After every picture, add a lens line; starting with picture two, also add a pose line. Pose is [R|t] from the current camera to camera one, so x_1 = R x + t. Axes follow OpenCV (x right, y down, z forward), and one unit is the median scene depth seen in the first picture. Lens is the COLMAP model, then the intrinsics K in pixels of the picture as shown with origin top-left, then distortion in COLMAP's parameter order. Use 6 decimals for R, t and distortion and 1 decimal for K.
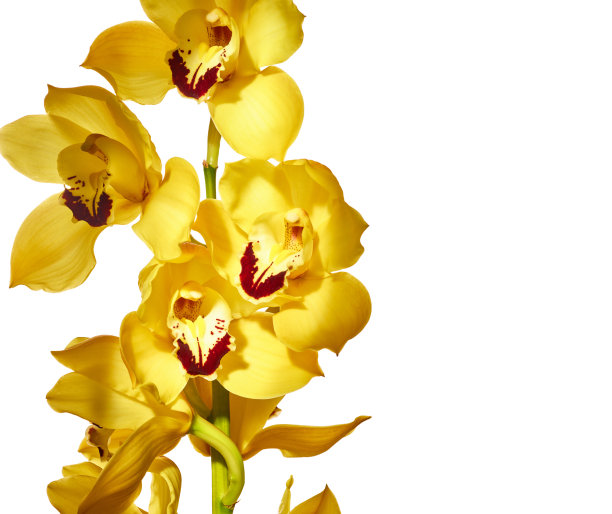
lens RADIAL K [[1463.8, 0, 234.8], [0, 1463.8, 243.6], [0, 0, 1]] dist [-0.031033, 0.000000]
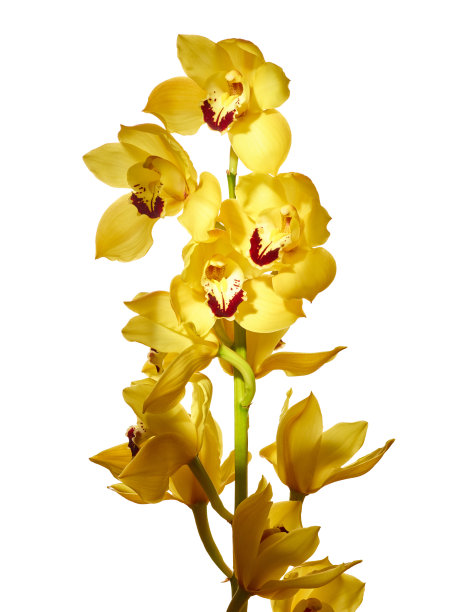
lens RADIAL K [[1584.7, 0, 251.4], [0, 1584.7, 294.2], [0, 0, 1]] dist [-0.051484, 0.000000]
pose [[0.999683, -0.003002, -0.025000, 0.045323], [0.004625, 0.997867, 0.065117, -0.038809], [0.024751, -0.065212, 0.997564, -0.612855]]
